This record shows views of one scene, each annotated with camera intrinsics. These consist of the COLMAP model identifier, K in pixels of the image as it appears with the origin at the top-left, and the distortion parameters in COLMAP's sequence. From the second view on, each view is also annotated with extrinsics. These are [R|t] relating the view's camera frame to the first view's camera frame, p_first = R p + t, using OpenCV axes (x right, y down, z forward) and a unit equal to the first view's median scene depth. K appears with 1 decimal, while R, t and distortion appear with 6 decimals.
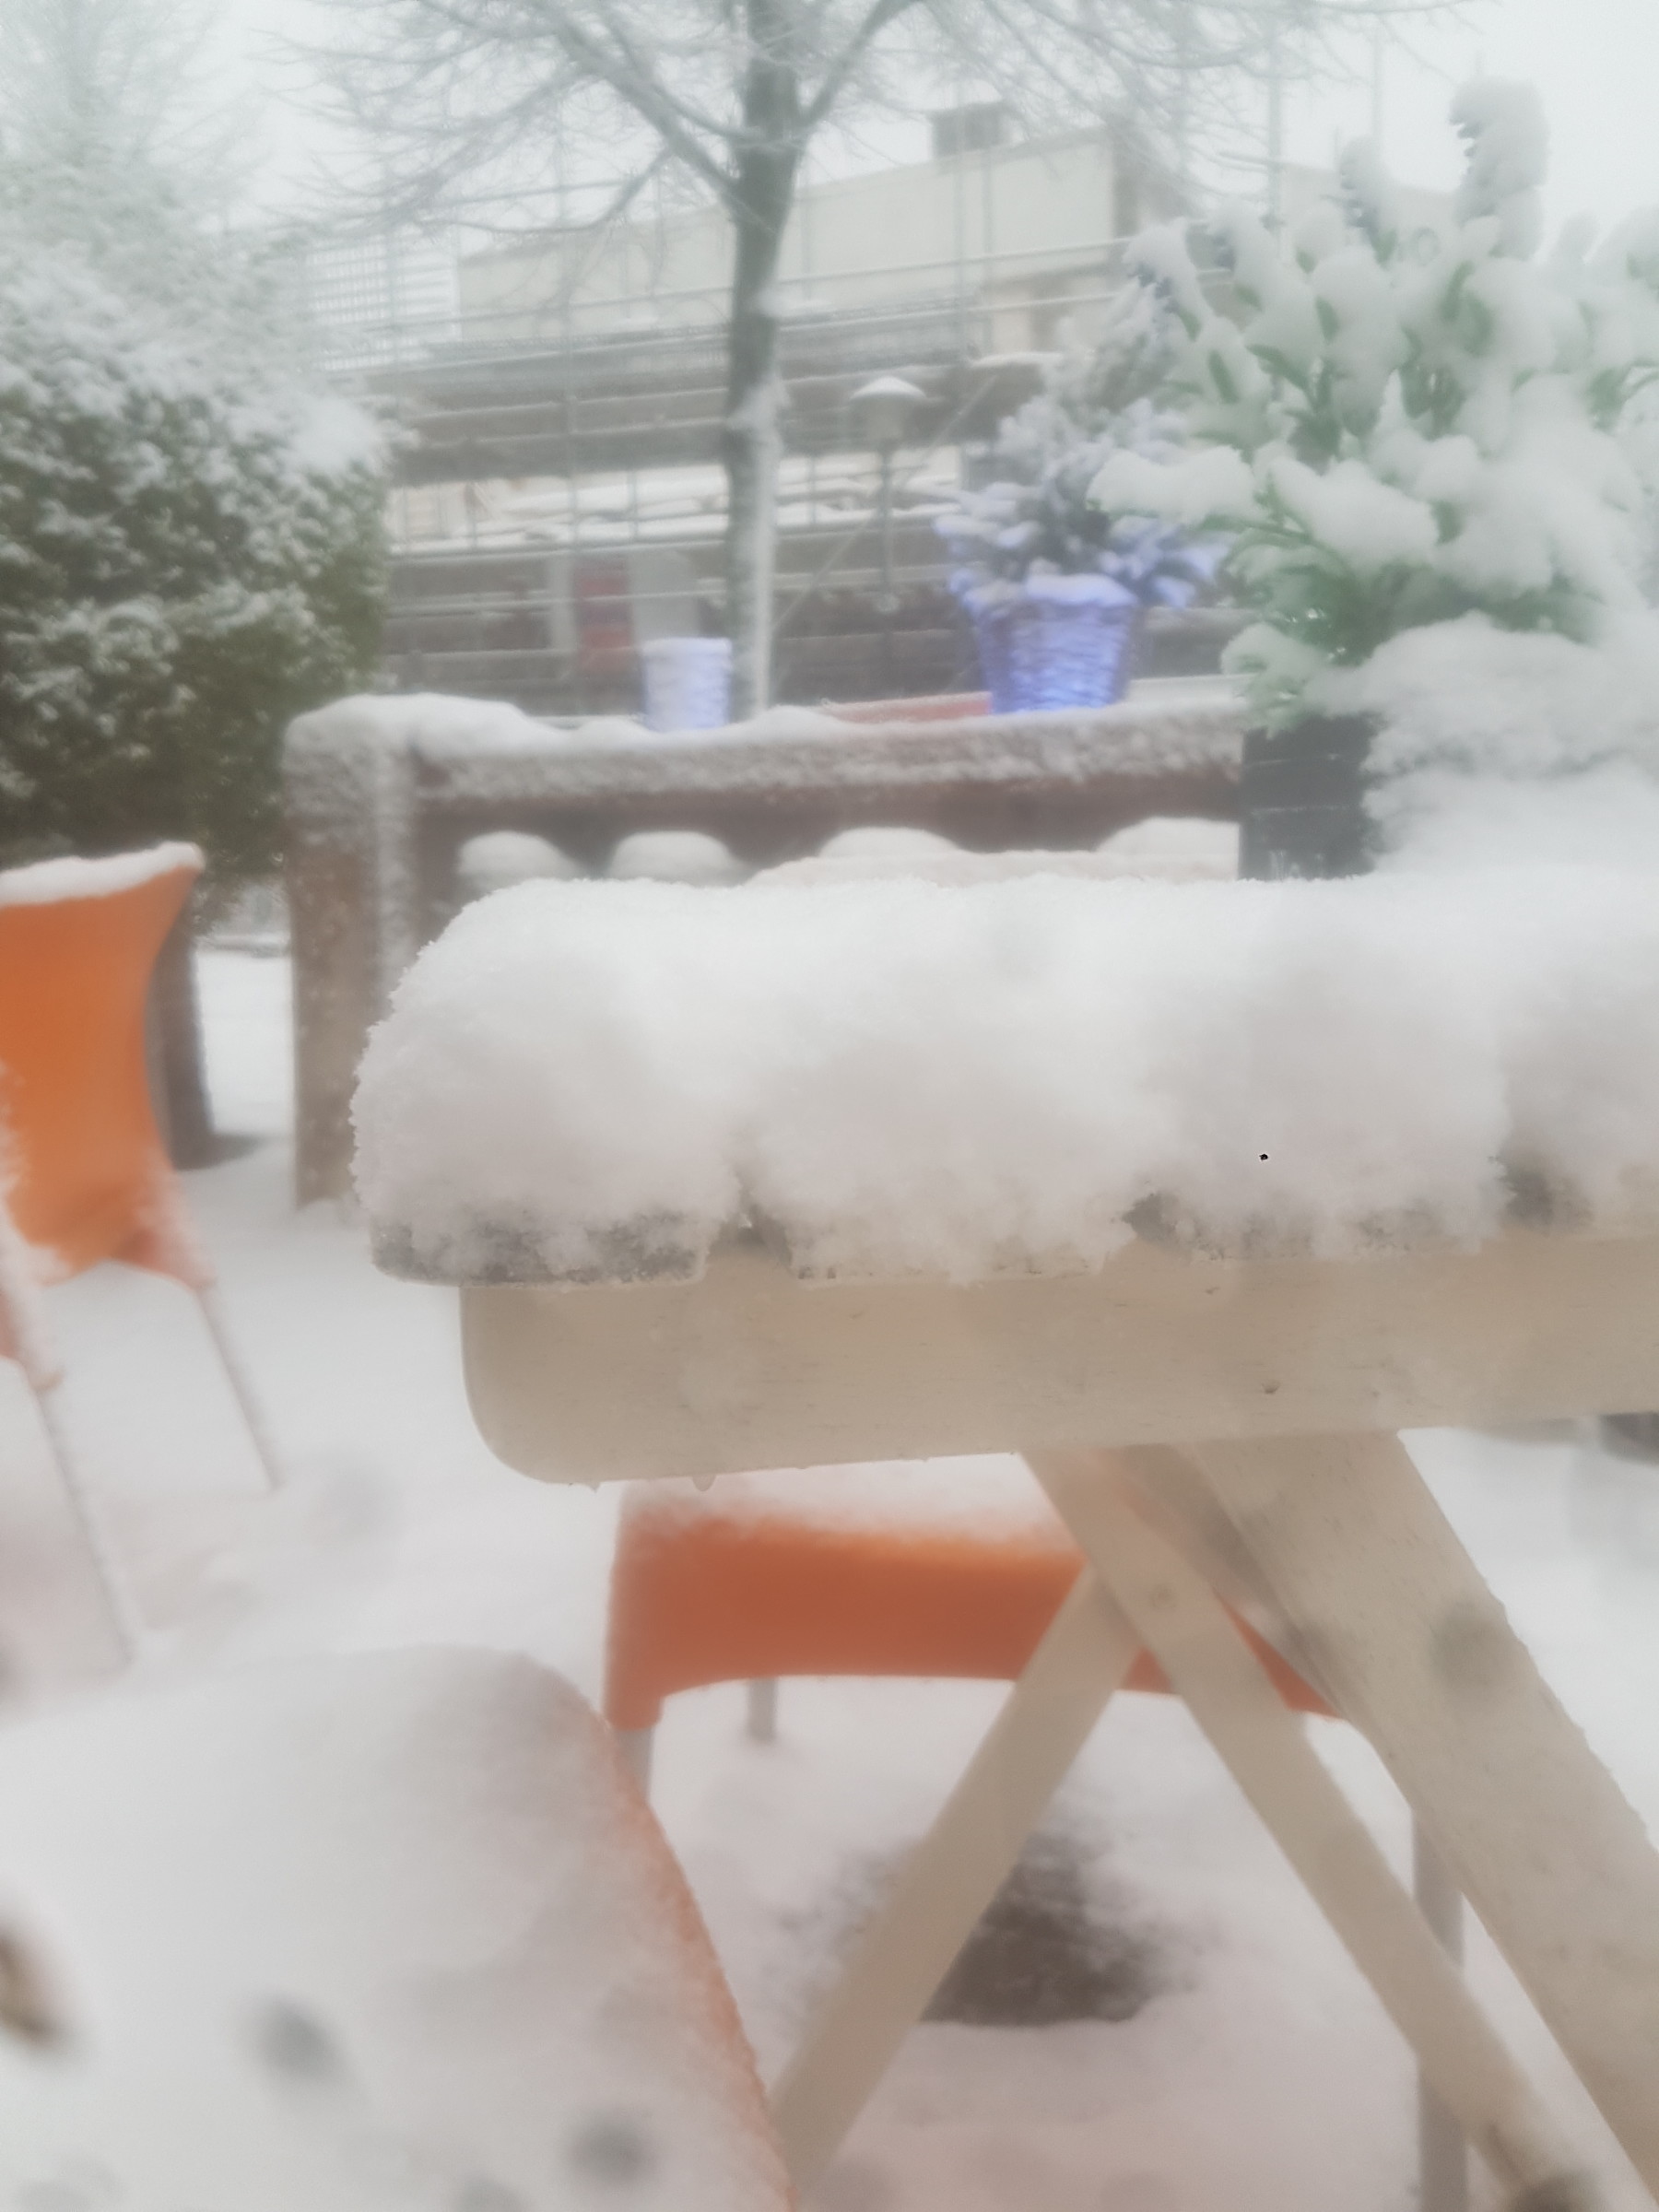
lens RADIAL K [[1826.0, 0, 828.2], [0, 1826.0, 1104.6], [0, 0, 1]] dist [0.293357, -0.122404]
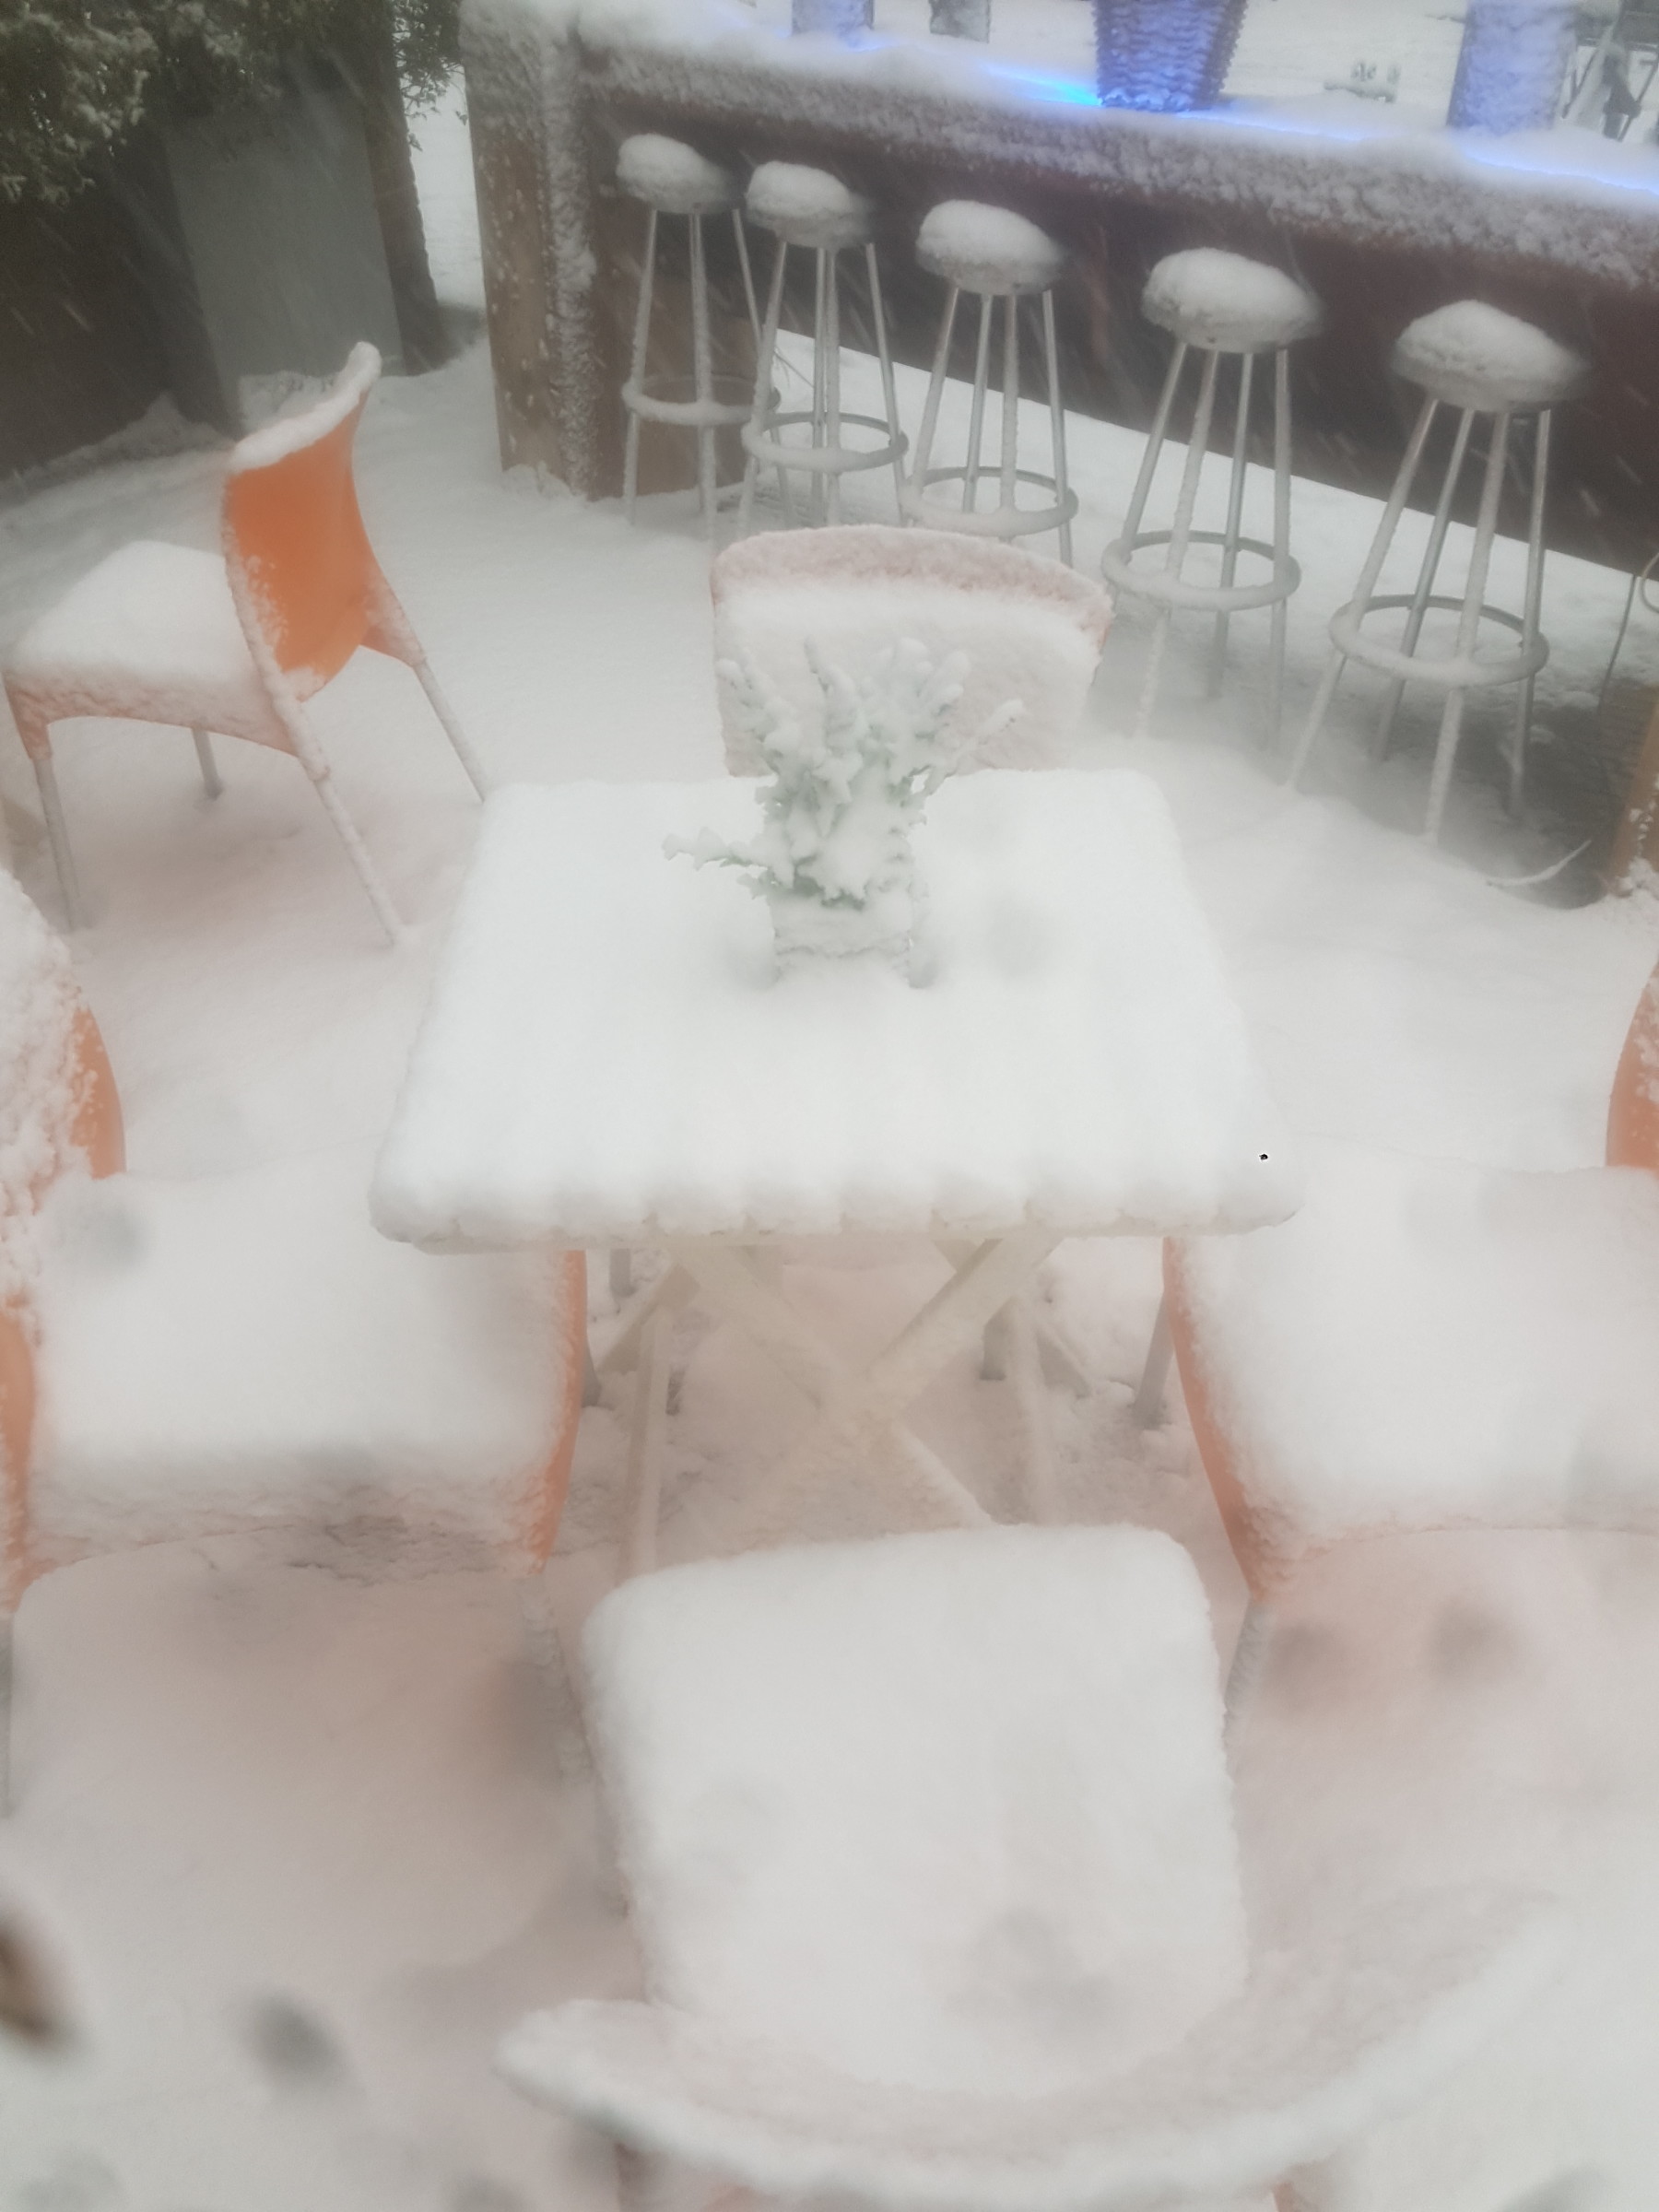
lens RADIAL K [[1826.0, 0, 828.2], [0, 1826.0, 1104.6], [0, 0, 1]] dist [0.293357, -0.122404]
pose [[0.986135, 0.125333, -0.108765, 0.134019], [-0.054409, 0.863388, 0.501598, -0.261036], [0.156773, -0.488725, 0.858236, -0.271149]]
